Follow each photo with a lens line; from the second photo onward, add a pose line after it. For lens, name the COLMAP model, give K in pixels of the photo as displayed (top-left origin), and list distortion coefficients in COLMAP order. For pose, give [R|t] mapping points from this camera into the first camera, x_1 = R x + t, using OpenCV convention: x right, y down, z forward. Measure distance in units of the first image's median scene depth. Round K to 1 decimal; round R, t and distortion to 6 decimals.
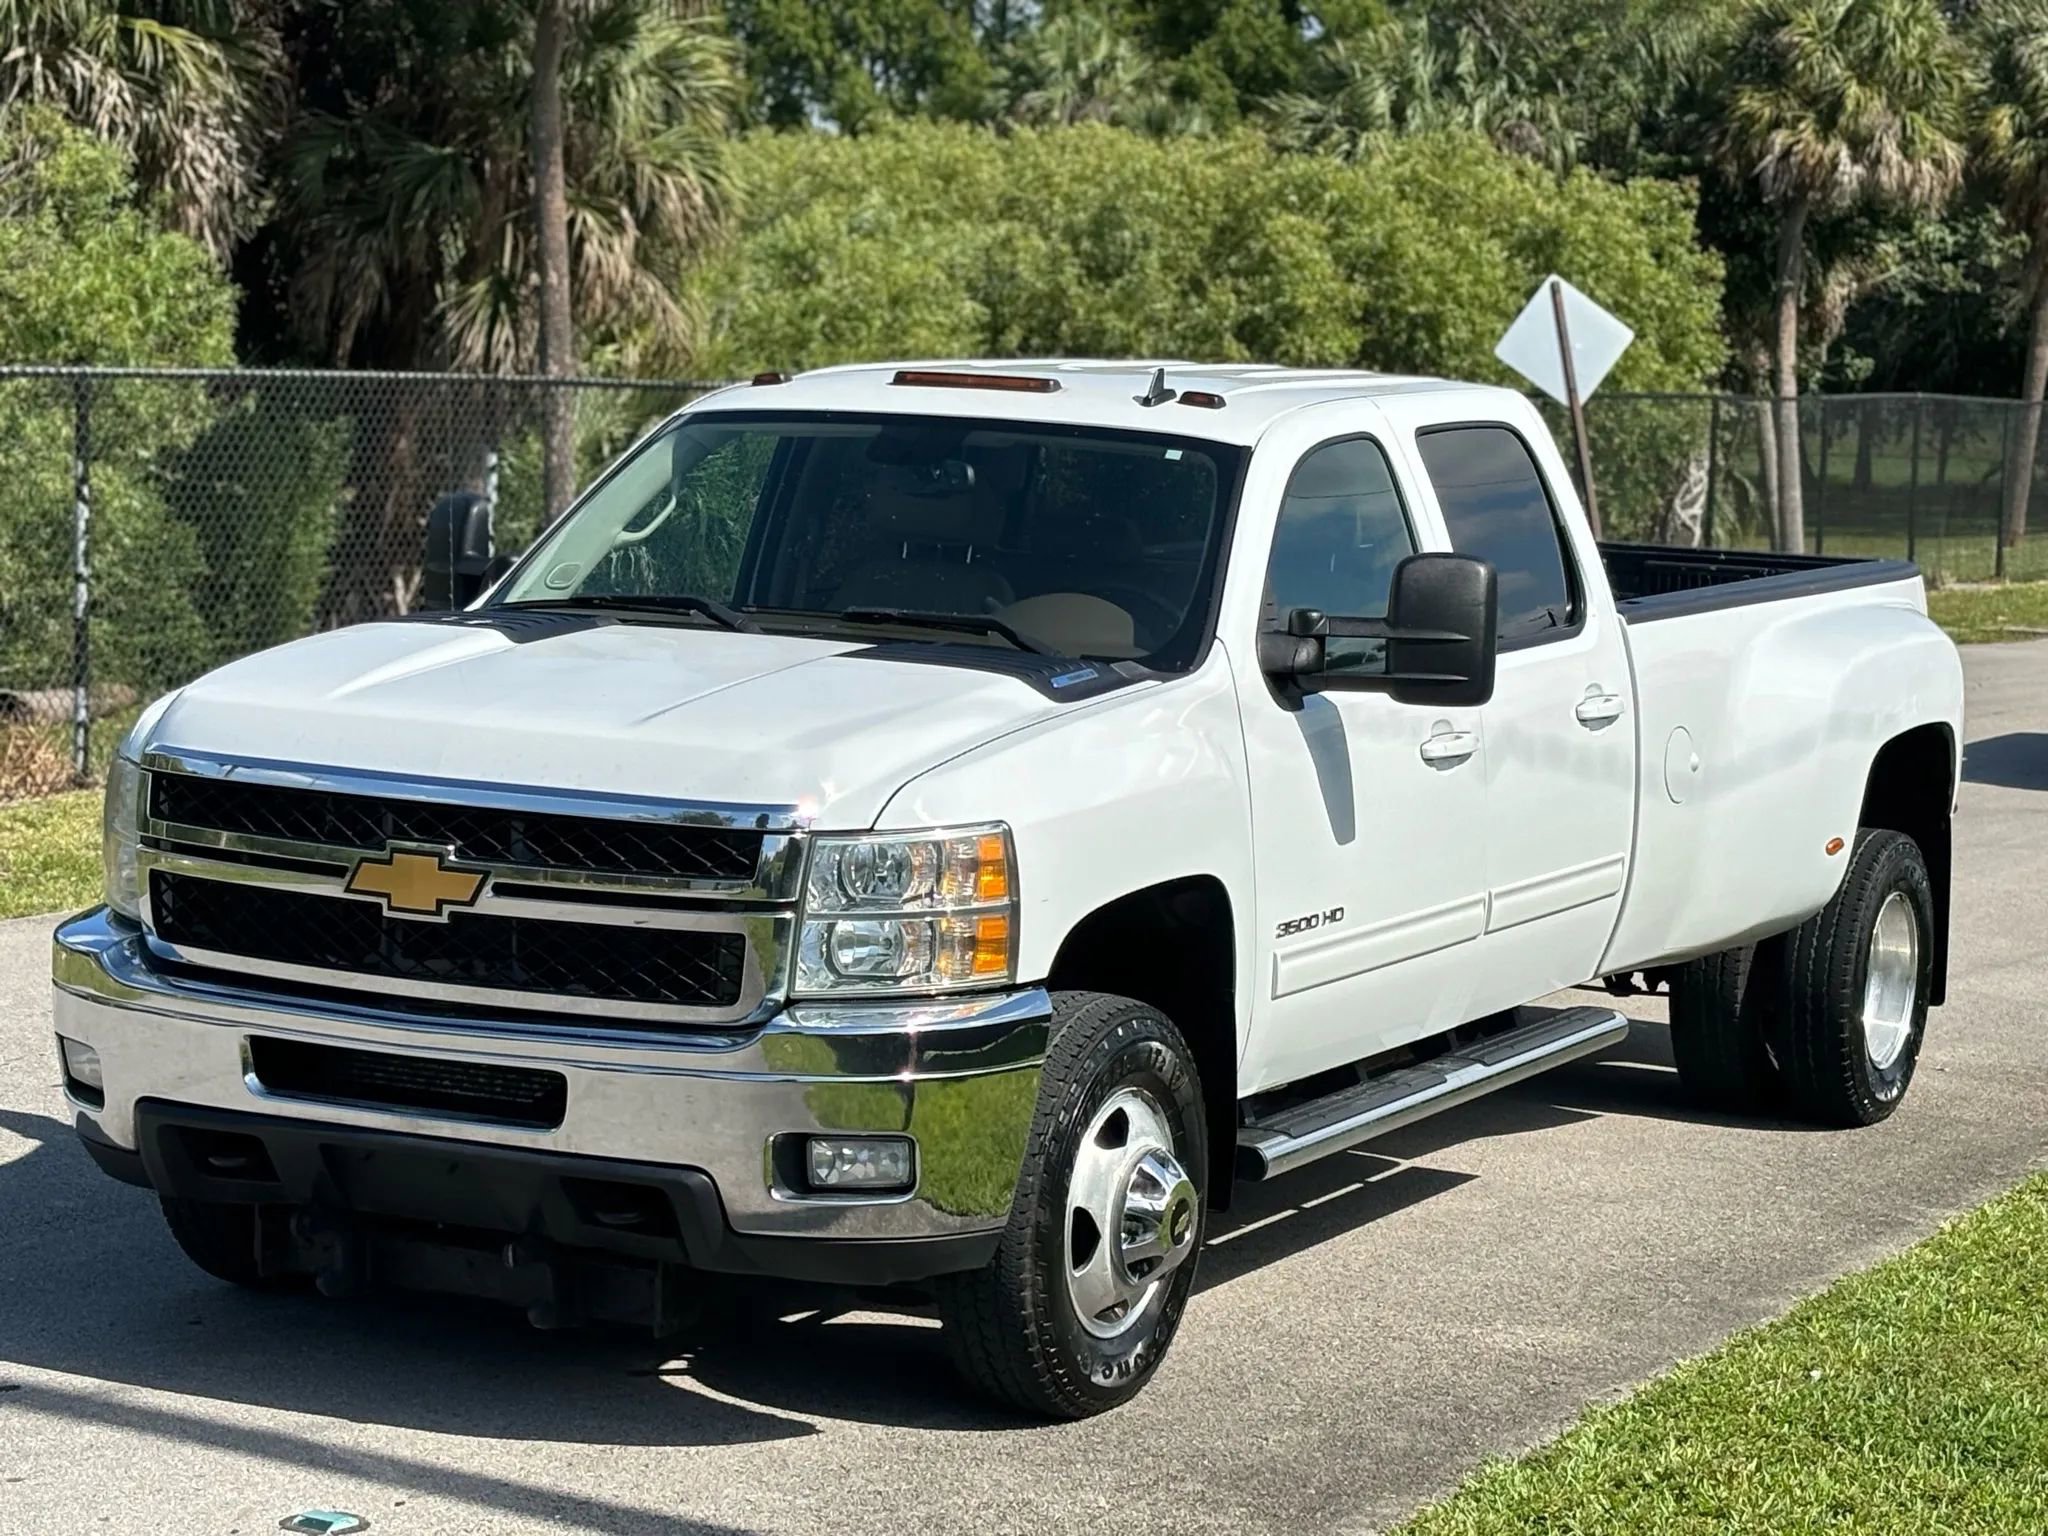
lens RADIAL K [[4629.7, 0, 1014.5], [0, 4629.7, 759.8], [0, 0, 1]] dist [0.107736, 0.000000]
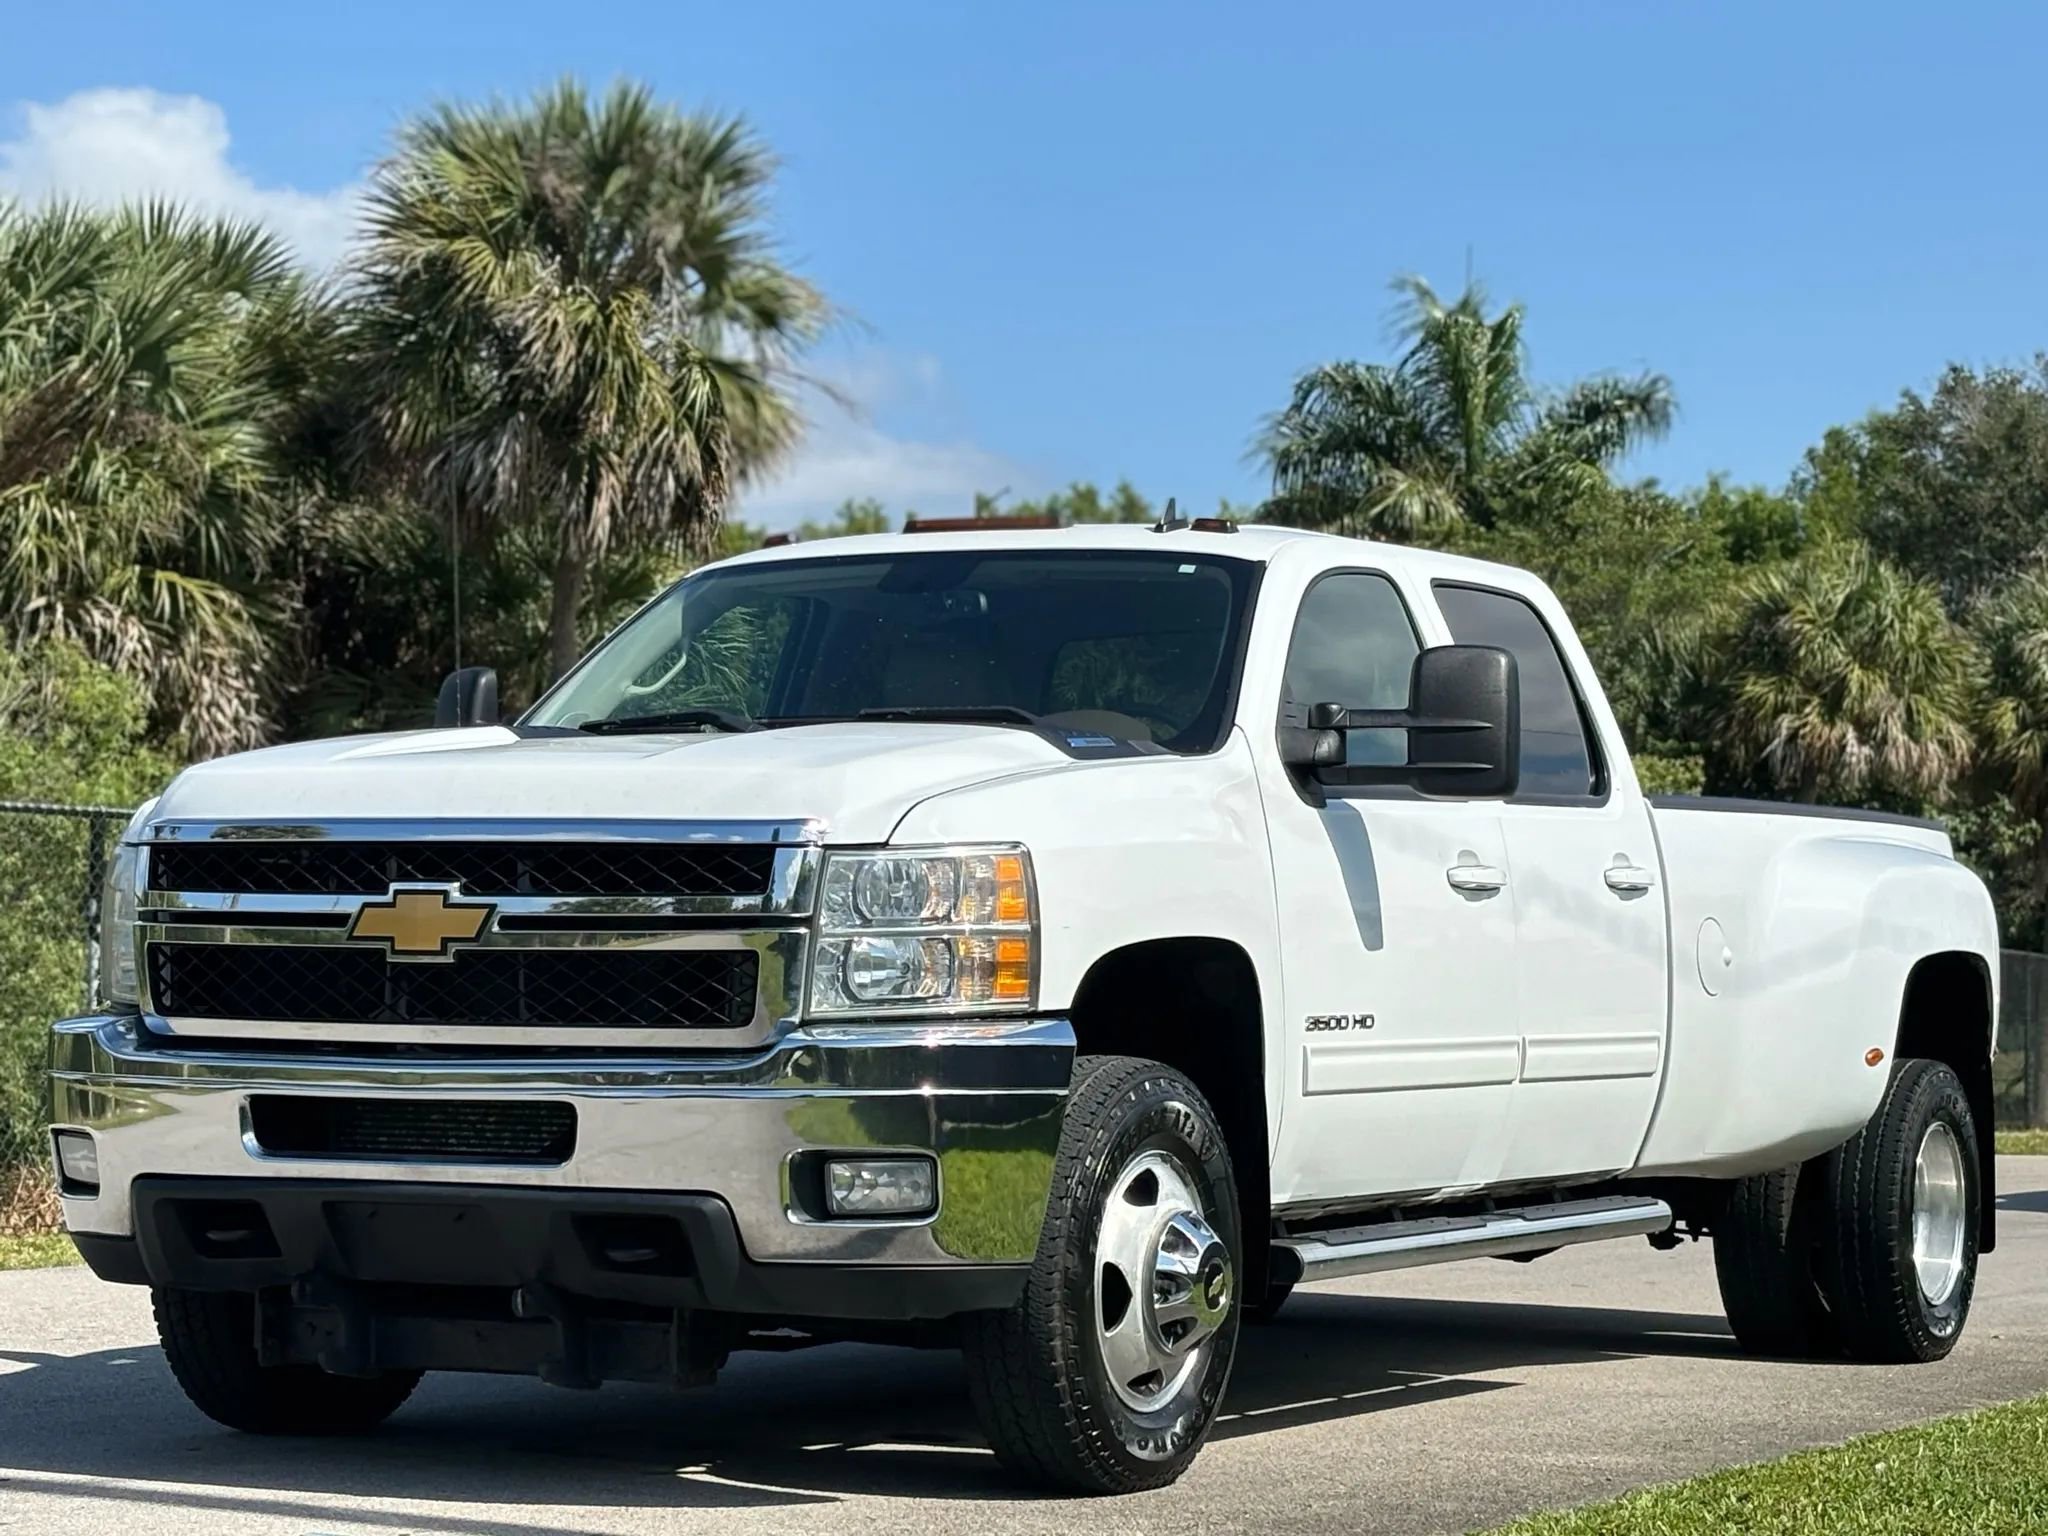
lens RADIAL K [[4629.7, 0, 1033.7], [0, 4629.7, 785.1], [0, 0, 1]] dist [0.107736, 0.000000]
pose [[0.999746, -0.022510, 0.000948, -0.000372], [0.022423, 0.990015, -0.139168, 0.120175], [0.002194, 0.139154, 0.990268, 0.027101]]
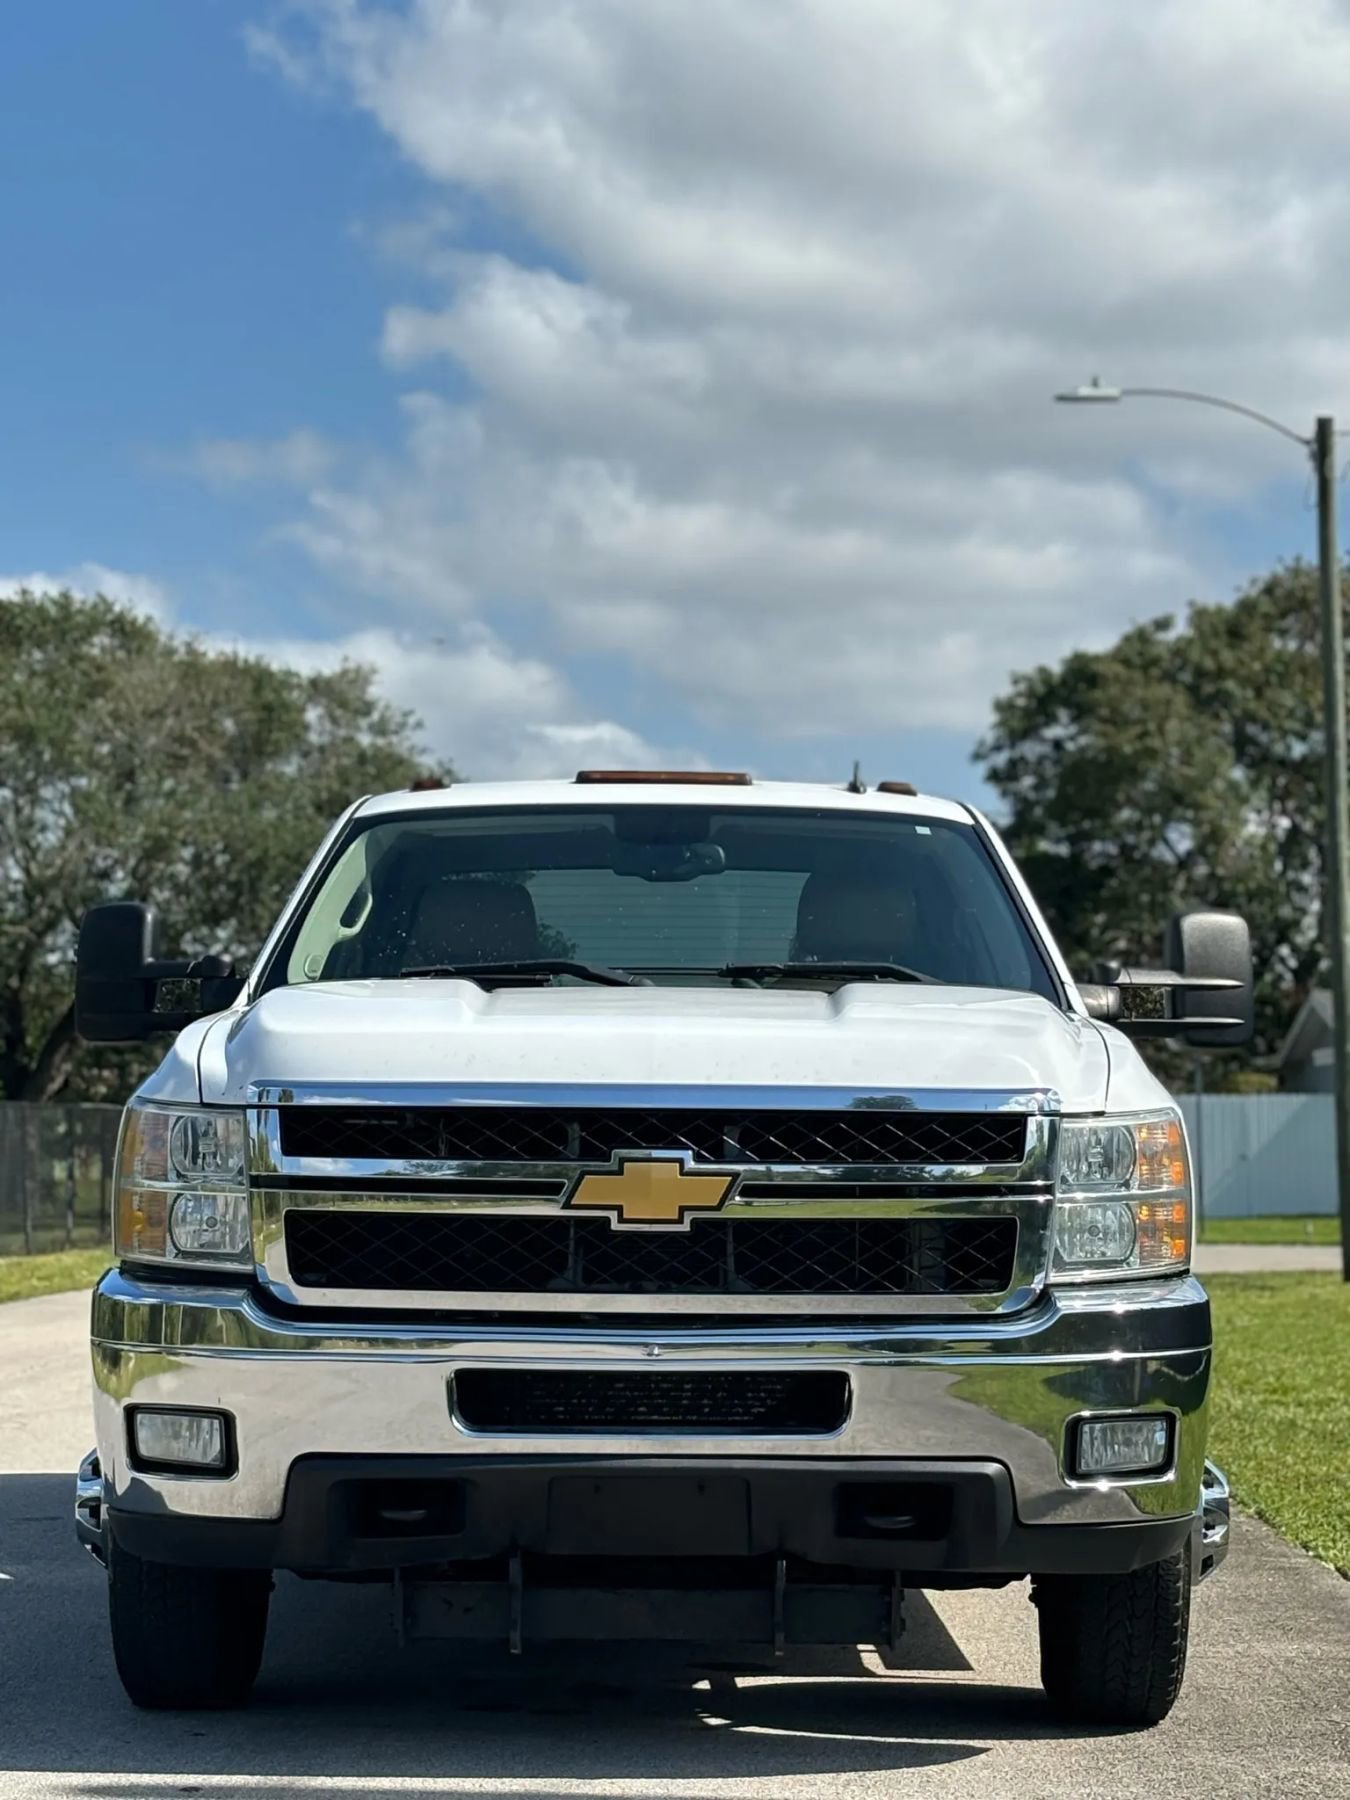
lens RADIAL K [[4069.0, 0, 674.7], [0, 4069.0, 896.2], [0, 0, 1]] dist [0.107736, 0.000000]
pose [[0.892616, -0.003109, 0.450806, -0.446411], [0.067878, 0.989503, -0.127578, 0.065301], [-0.445677, 0.144478, 0.883458, 0.212447]]
